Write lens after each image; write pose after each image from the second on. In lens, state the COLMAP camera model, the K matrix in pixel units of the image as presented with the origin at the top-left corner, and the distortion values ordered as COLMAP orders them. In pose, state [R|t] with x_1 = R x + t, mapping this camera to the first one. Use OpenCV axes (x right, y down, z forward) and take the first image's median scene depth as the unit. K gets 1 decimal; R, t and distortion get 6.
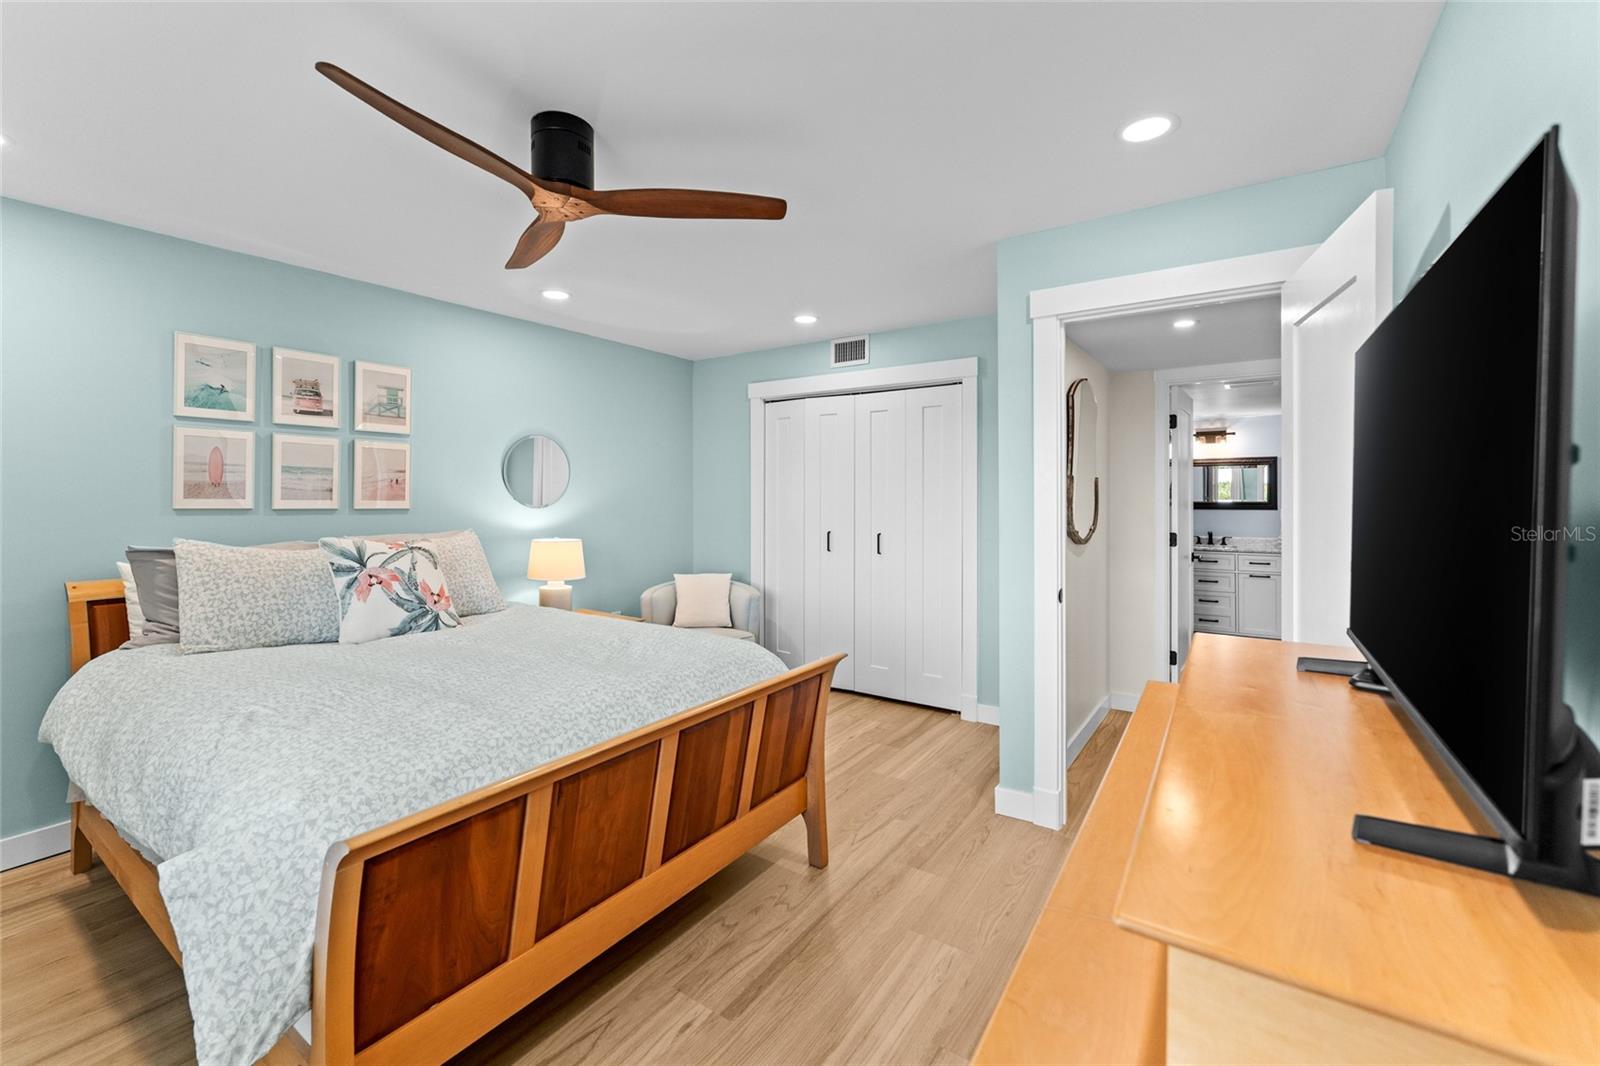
lens RADIAL K [[646.3, 0, 789.3], [0, 646.3, 497.6], [0, 0, 1]] dist [0.000415, 0.000182]
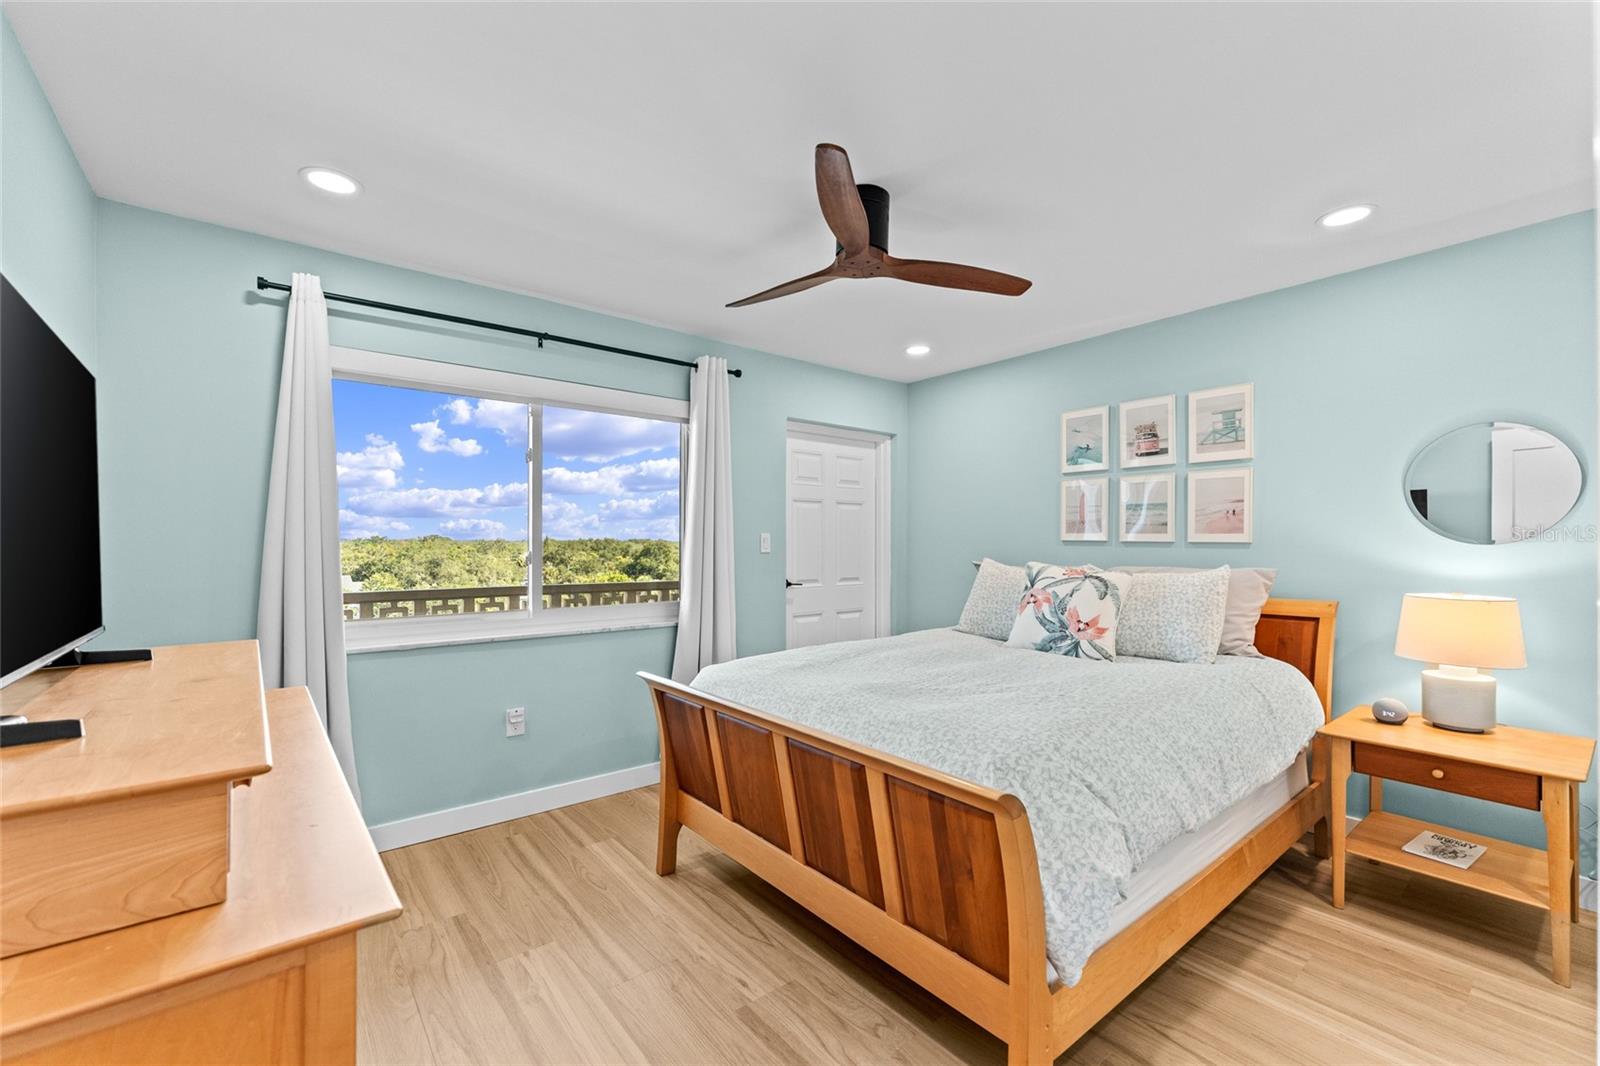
lens RADIAL K [[646.3, 0, 802.2], [0, 646.3, 543.1], [0, 0, 1]] dist [0.000415, 0.000182]
pose [[-0.254884, -0.001498, -0.966971, 0.550611], [-0.002574, 0.999996, -0.000871, 0.026718], [0.966968, 0.002267, -0.254887, 0.835220]]
